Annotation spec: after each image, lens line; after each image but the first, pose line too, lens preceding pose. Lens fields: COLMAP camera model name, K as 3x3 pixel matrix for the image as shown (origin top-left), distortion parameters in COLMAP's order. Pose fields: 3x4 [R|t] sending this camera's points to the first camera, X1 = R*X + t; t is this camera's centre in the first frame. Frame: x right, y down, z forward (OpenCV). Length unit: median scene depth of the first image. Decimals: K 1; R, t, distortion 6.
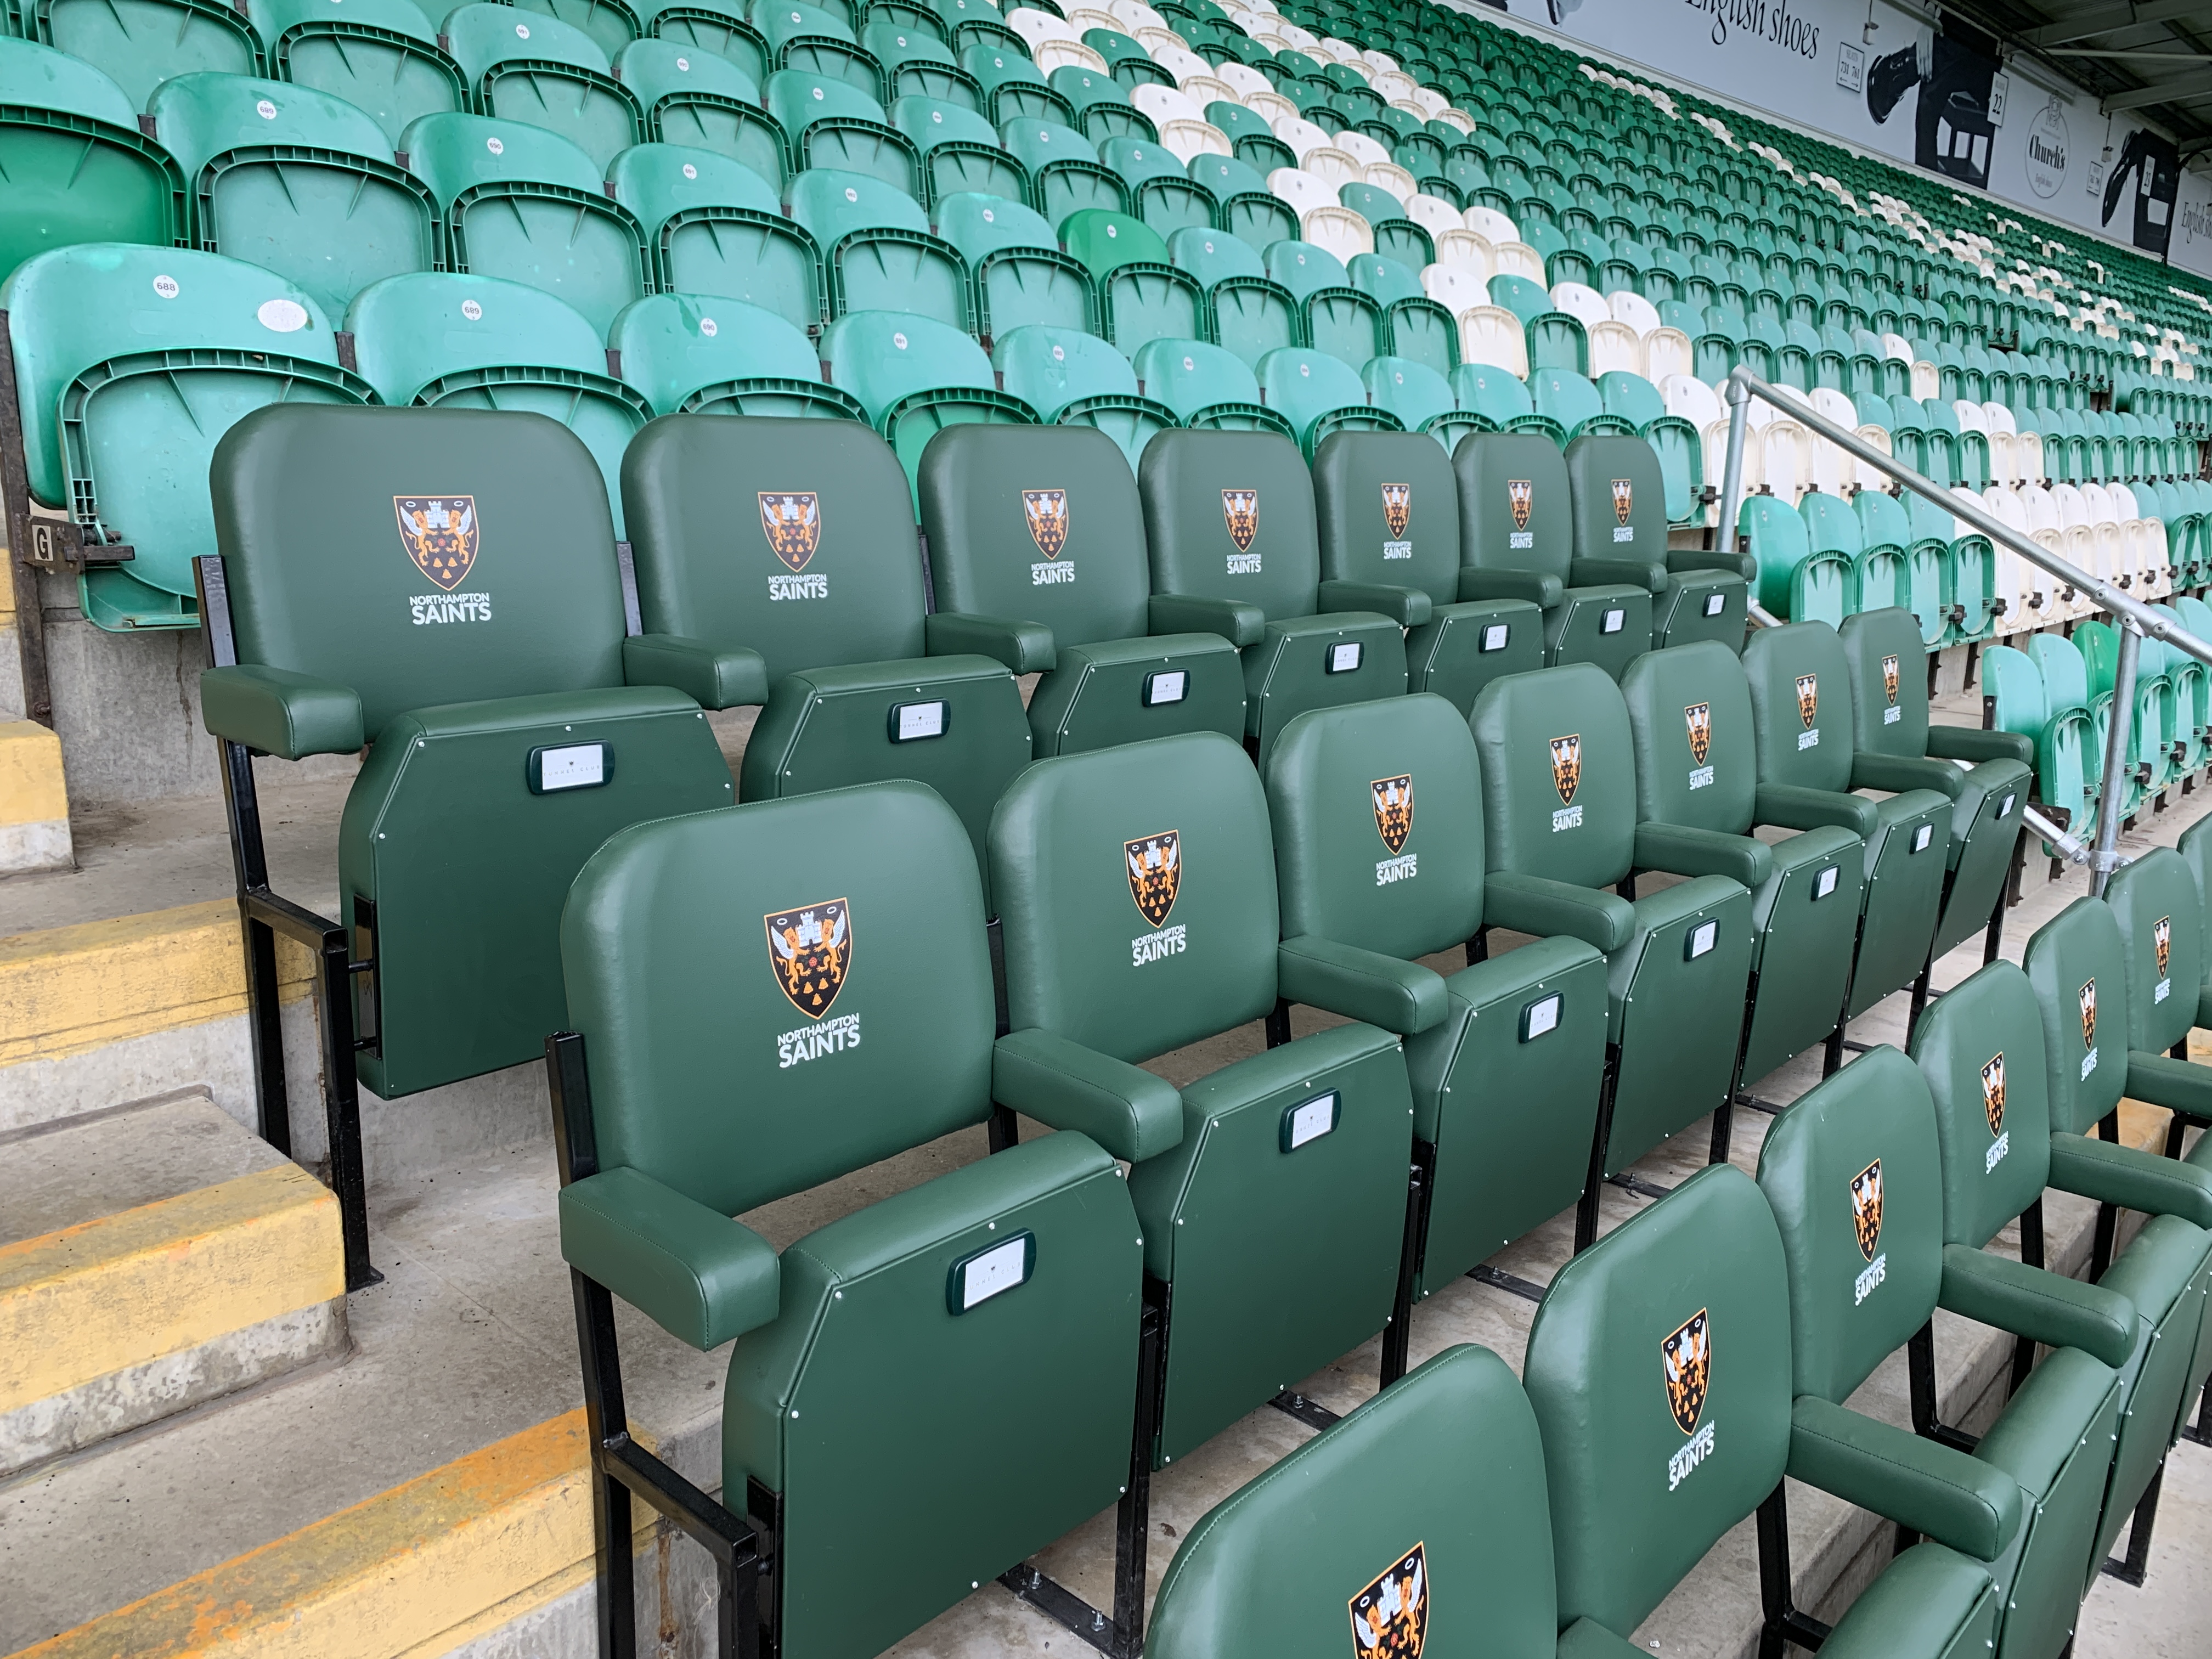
lens RADIAL K [[1676.5, 0, 1106.2], [0, 1676.5, 818.6], [0, 0, 1]] dist [0.019096, -0.011566]
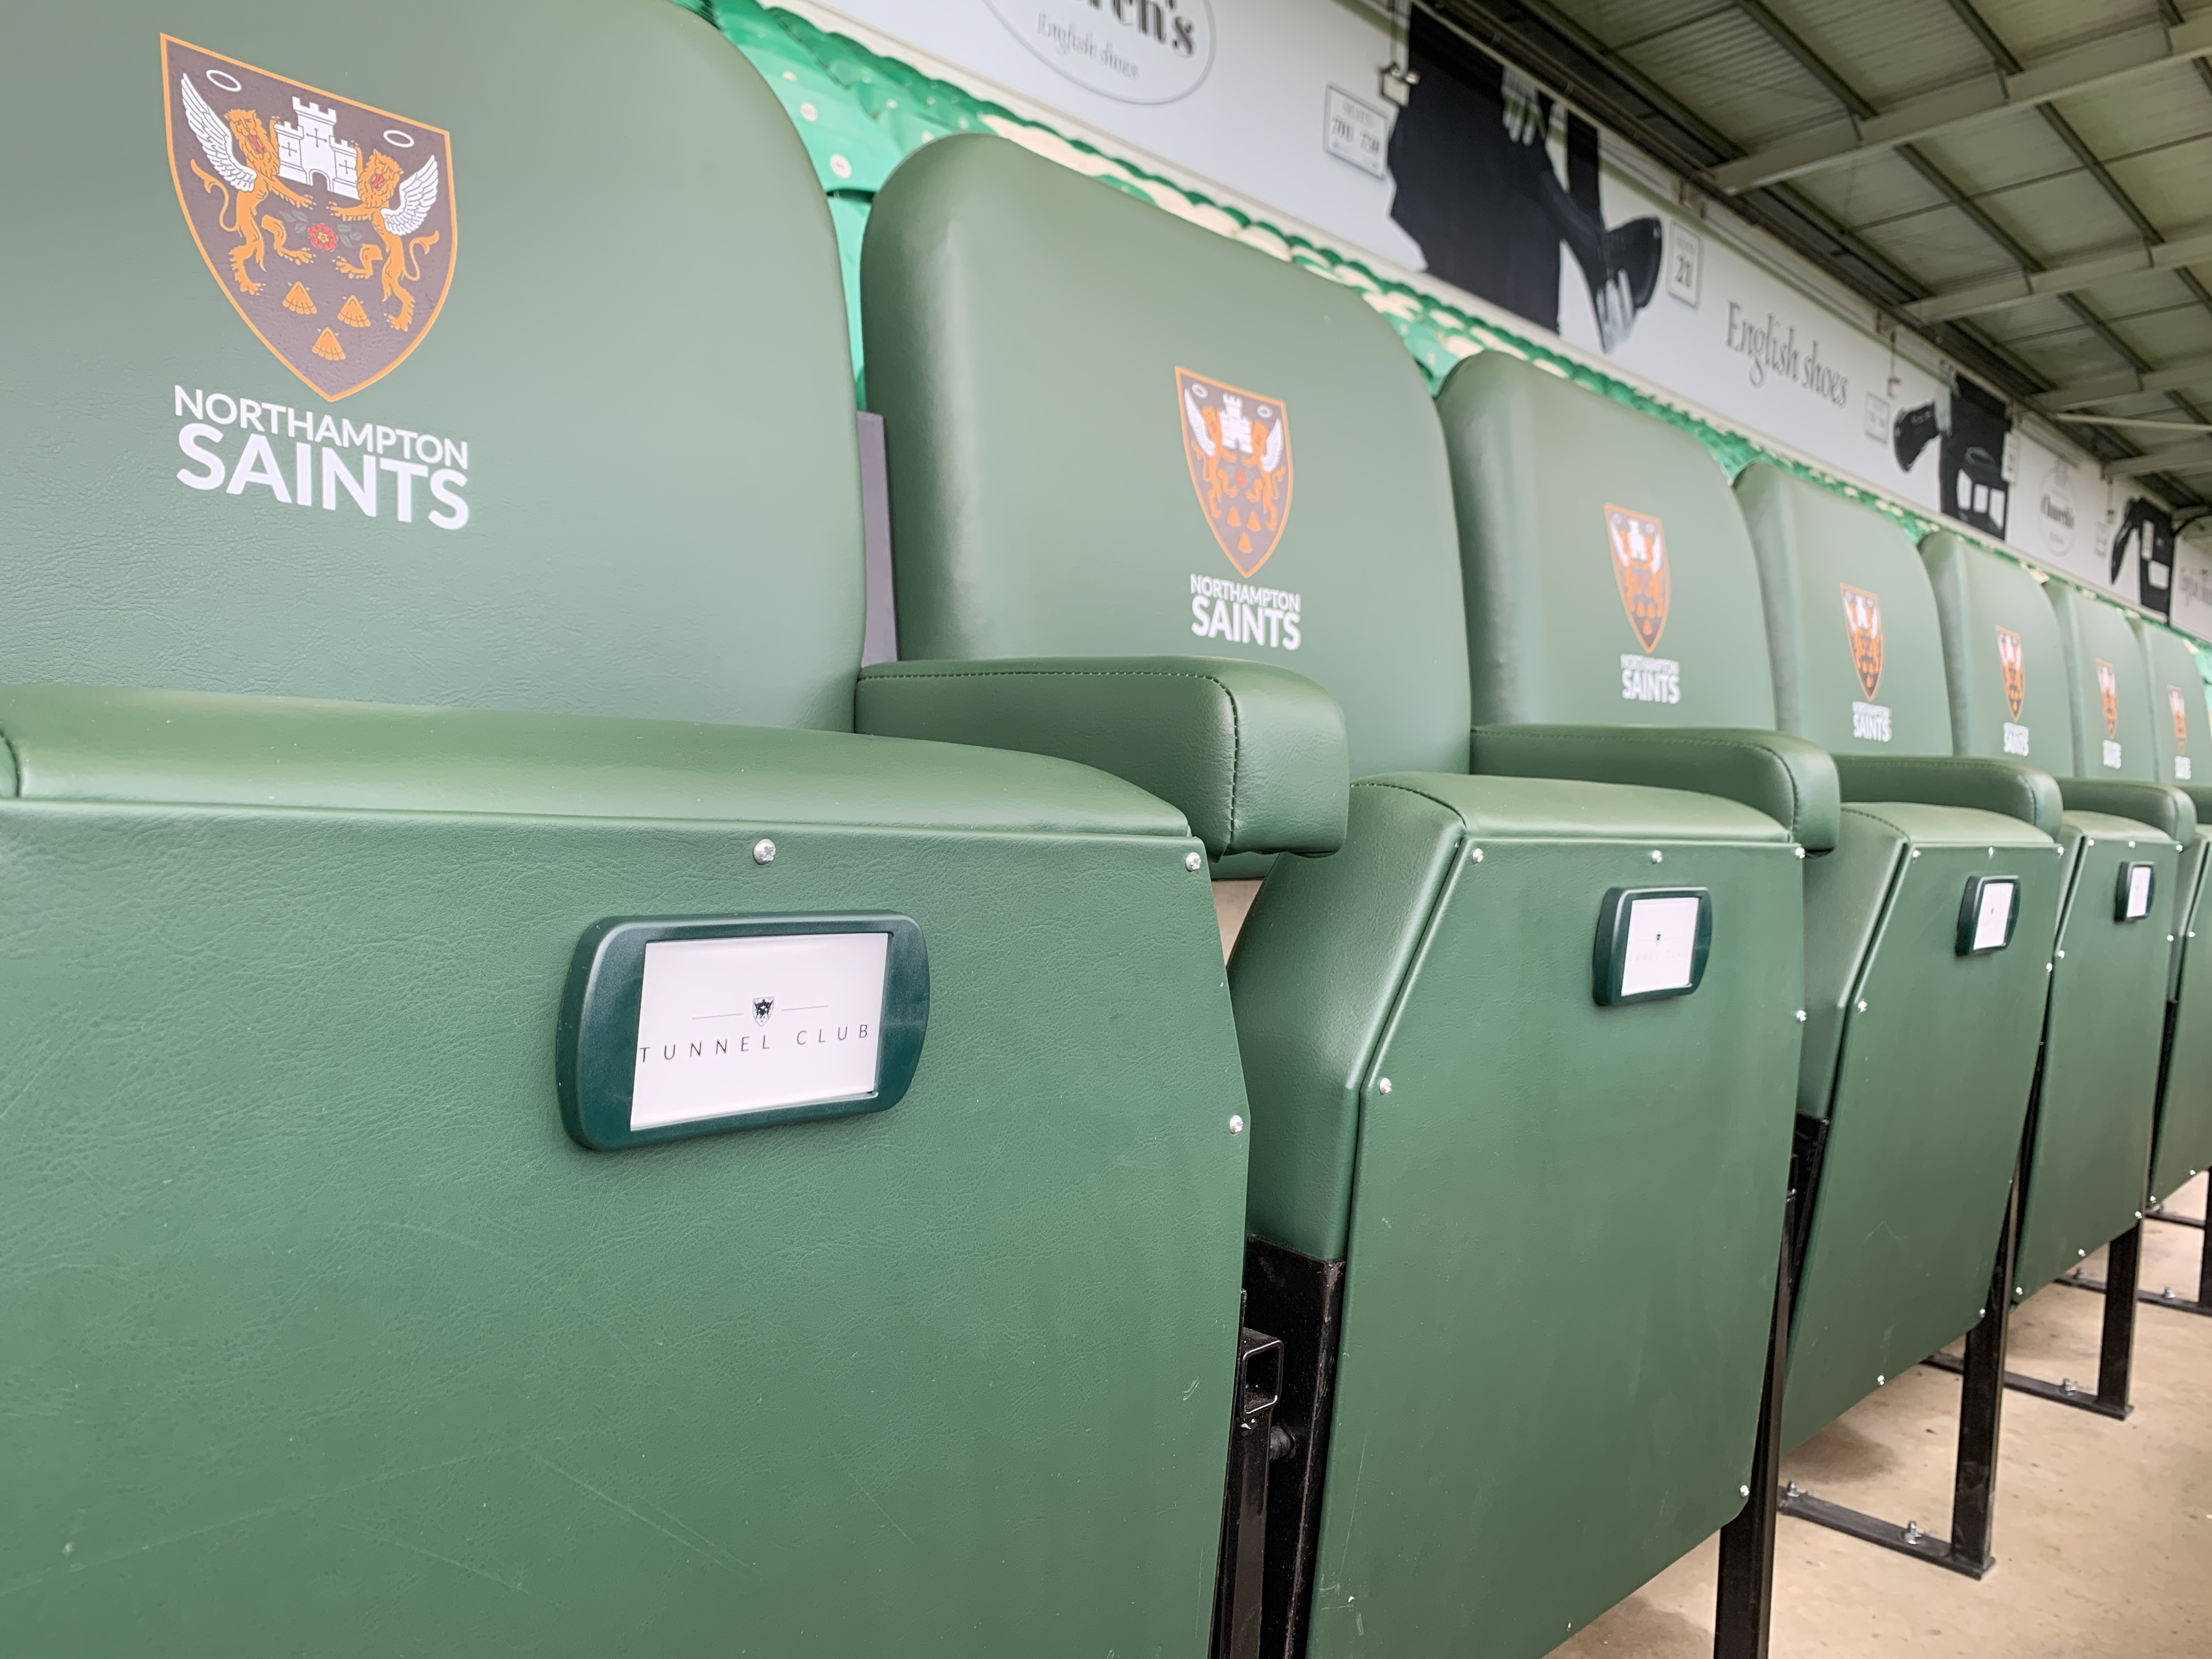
lens RADIAL K [[1676.5, 0, 1113.5], [0, 1676.5, 841.1], [0, 0, 1]] dist [0.019096, -0.011566]
pose [[0.999345, 0.033155, 0.014509, -0.228542], [-0.030020, 0.983328, -0.179345, -0.012900], [-0.020213, 0.178792, 0.983679, 0.642057]]
